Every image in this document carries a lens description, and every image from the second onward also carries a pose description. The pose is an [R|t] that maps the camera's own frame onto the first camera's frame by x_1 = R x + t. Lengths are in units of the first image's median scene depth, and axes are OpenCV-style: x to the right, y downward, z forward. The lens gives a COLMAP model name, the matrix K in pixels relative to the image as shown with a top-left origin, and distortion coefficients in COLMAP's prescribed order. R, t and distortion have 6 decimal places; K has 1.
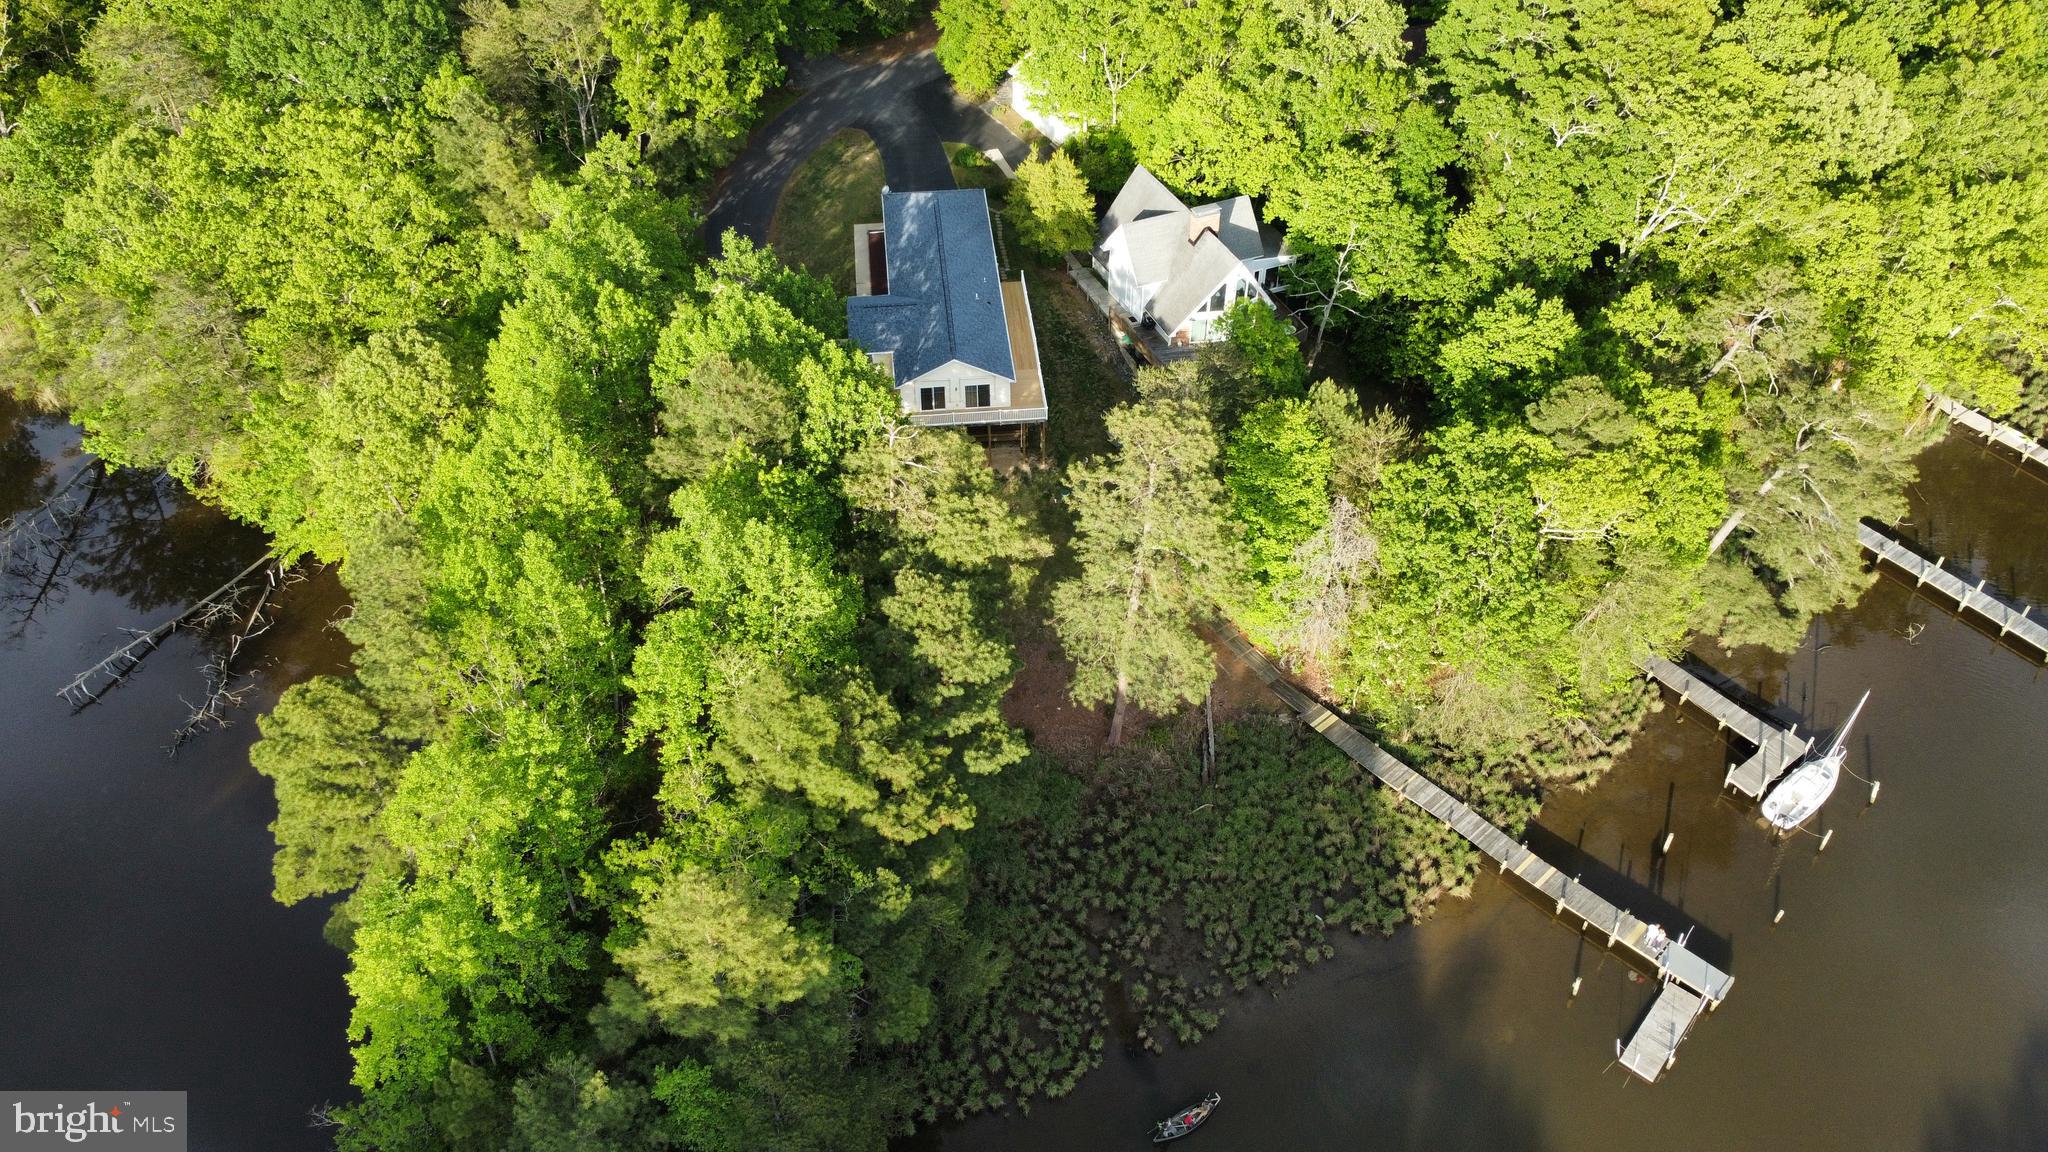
lens RADIAL K [[1533.0, 0, 1020.3], [0, 1533.0, 571.2], [0, 0, 1]] dist [-0.021722, 0.005927]
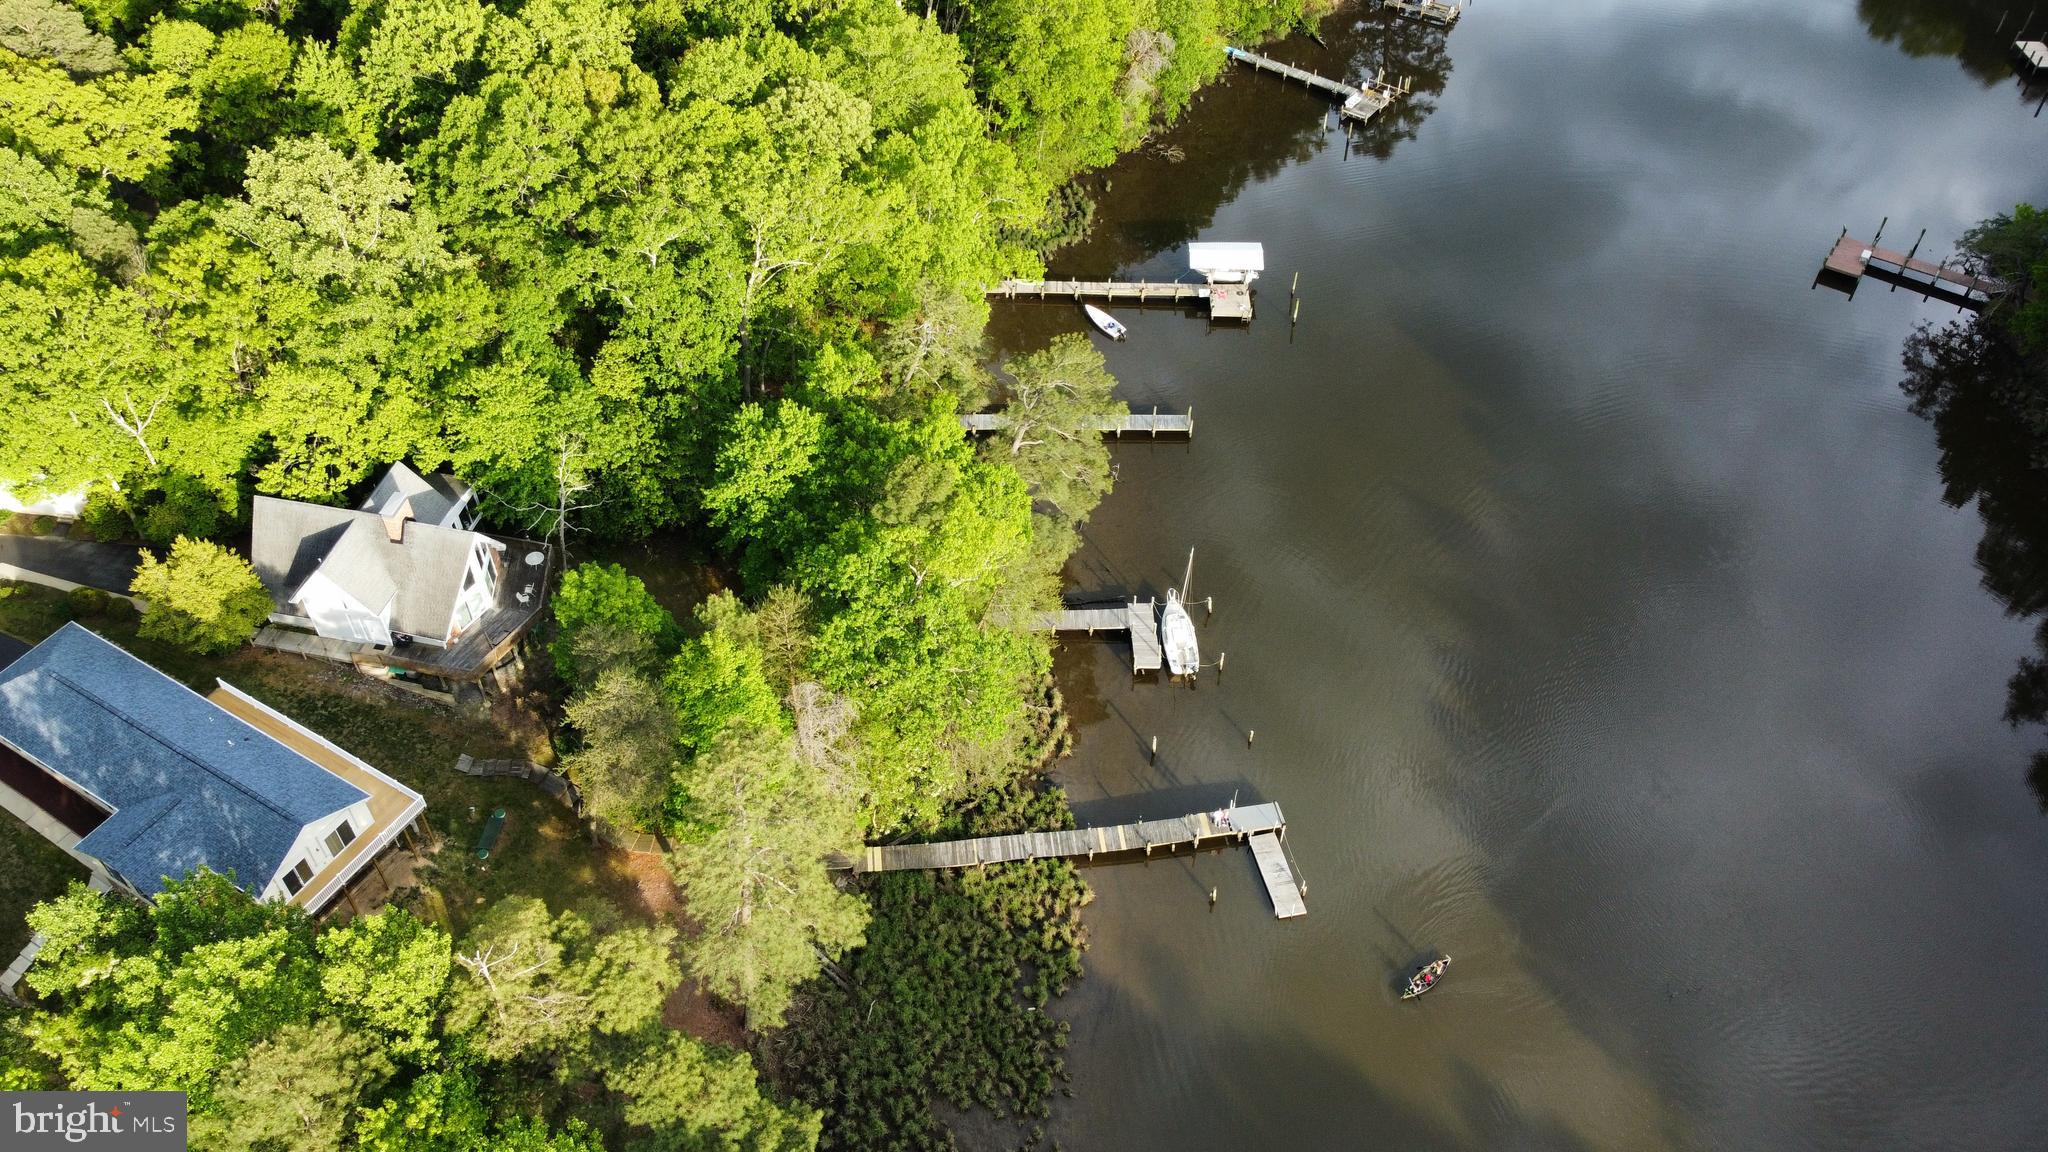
lens RADIAL K [[1533.0, 0, 1032.3], [0, 1533.0, 571.2], [0, 0, 1]] dist [-0.021722, 0.005927]
pose [[0.585421, -0.571012, 0.575525, -0.227216], [0.538327, 0.804585, 0.250693, -0.265817], [-0.606207, 0.163059, 0.778412, 0.105914]]
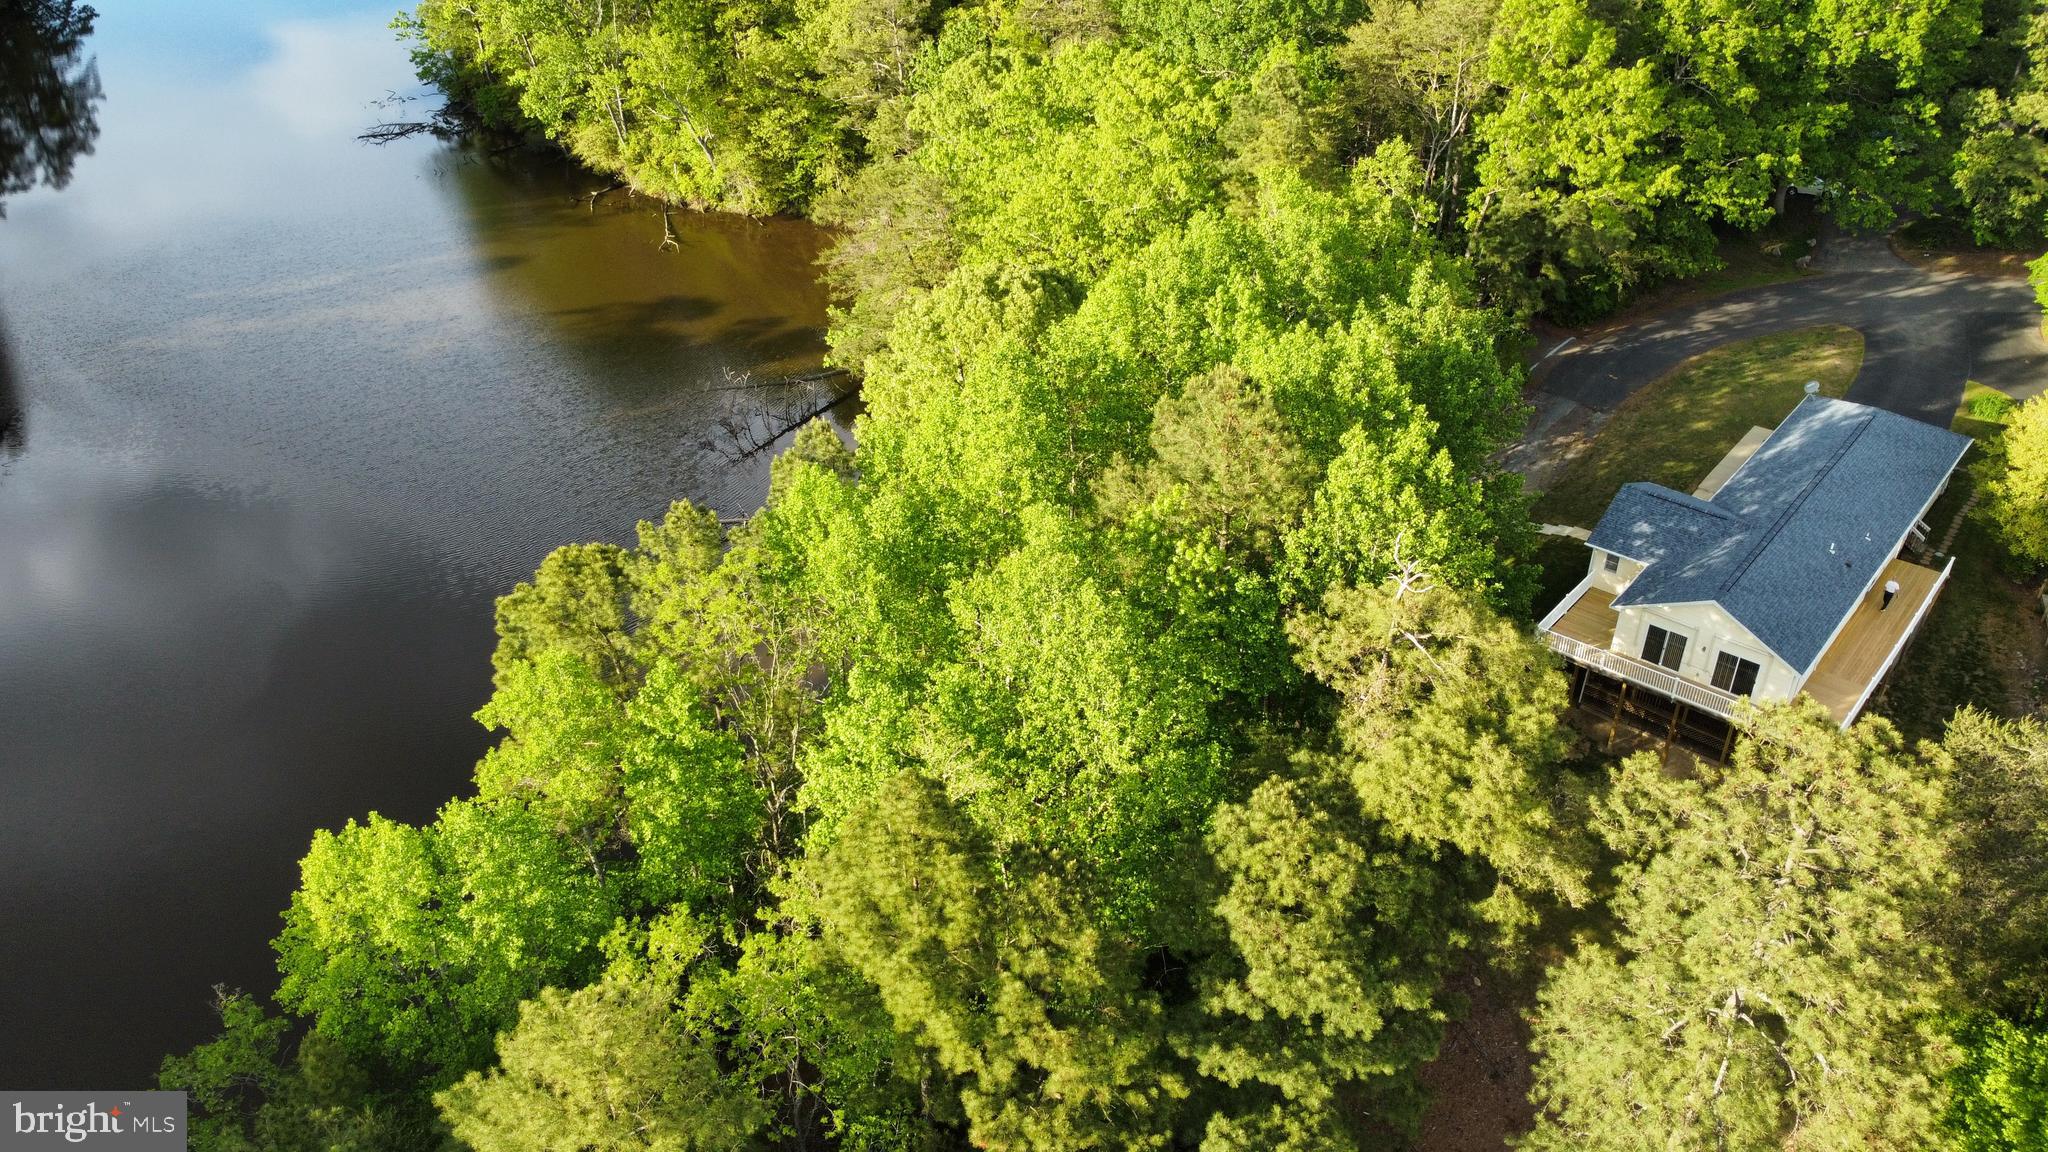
lens RADIAL K [[1533.0, 0, 1030.6], [0, 1533.0, 586.5], [0, 0, 1]] dist [-0.021722, 0.005927]
pose [[0.694224, 0.388190, -0.606104, 0.150247], [-0.473658, 0.880449, 0.021378, -0.026639], [0.541943, 0.272245, 0.795098, 0.382931]]
